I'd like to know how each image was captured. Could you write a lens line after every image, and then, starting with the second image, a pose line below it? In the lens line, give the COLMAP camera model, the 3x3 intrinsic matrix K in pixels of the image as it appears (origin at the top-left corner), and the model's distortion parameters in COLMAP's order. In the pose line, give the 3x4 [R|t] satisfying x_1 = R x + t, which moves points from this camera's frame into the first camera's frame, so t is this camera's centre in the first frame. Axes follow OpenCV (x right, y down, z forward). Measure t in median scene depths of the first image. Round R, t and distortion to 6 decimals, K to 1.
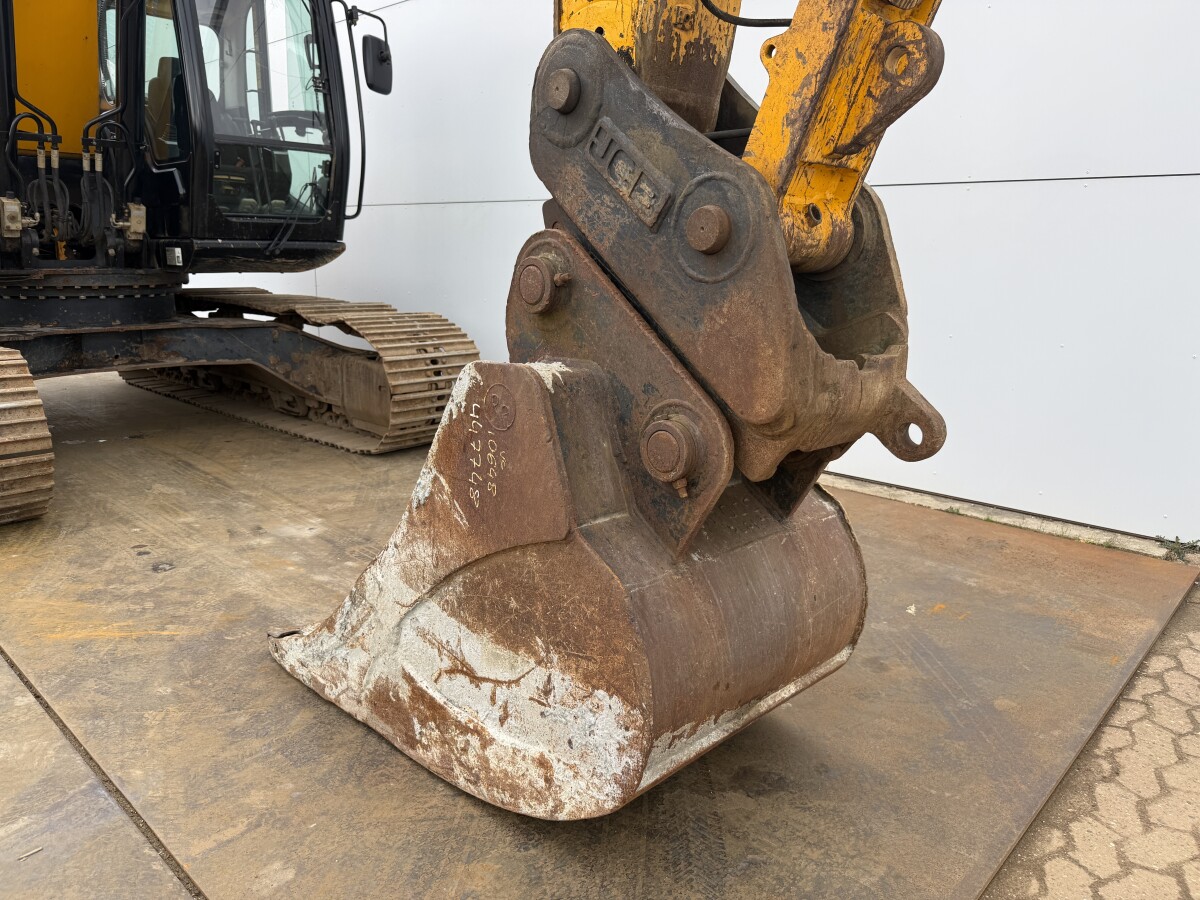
lens RADIAL K [[838.8, 0, 604.6], [0, 838.8, 453.1], [0, 0, 1]] dist [0.101236, -0.147601]
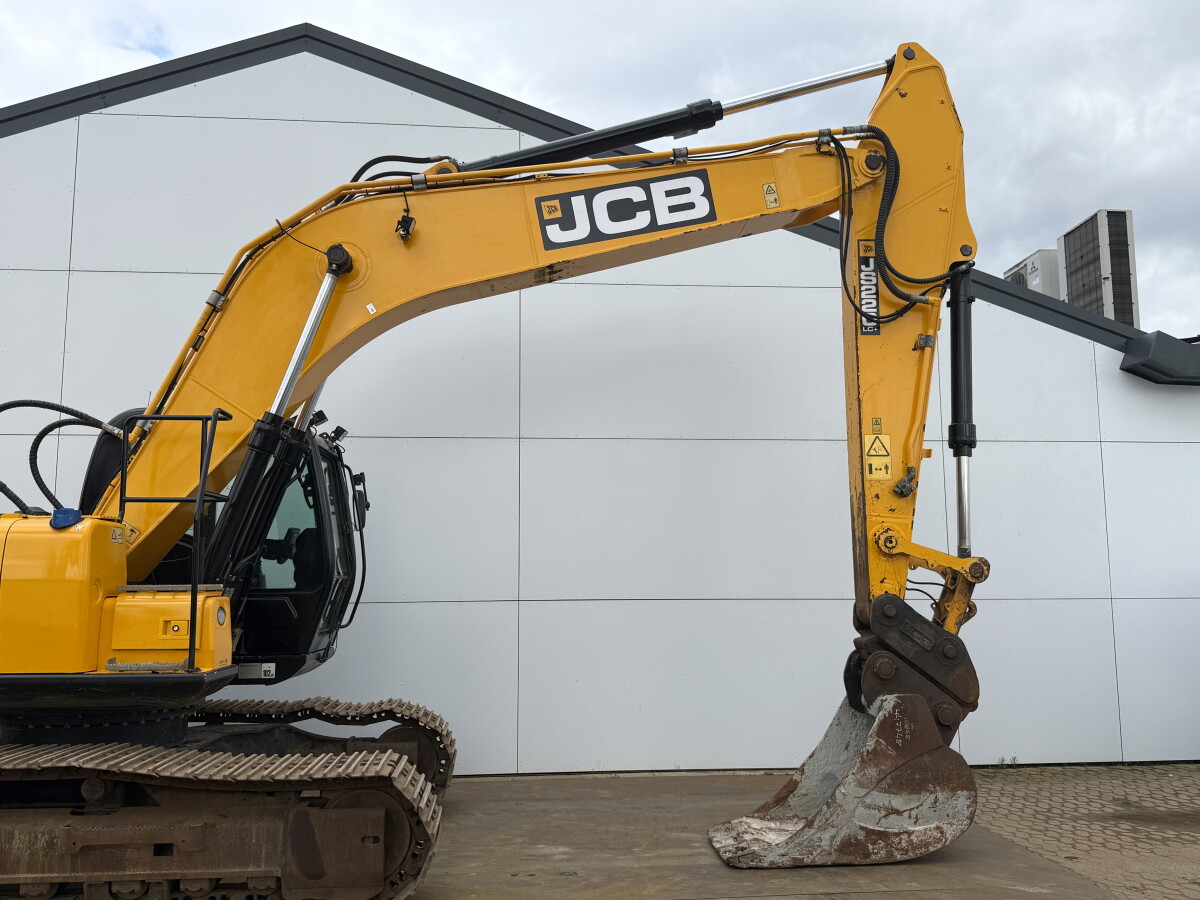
lens RADIAL K [[1037.7, 0, 594.1], [0, 1037.7, 451.4], [0, 0, 1]] dist [0.152438, -0.304951]
pose [[0.668392, 0.072683, 0.740249, -3.468168], [0.191727, 0.944748, -0.265878, -0.126196], [-0.718674, 0.319637, 0.617527, -0.807613]]
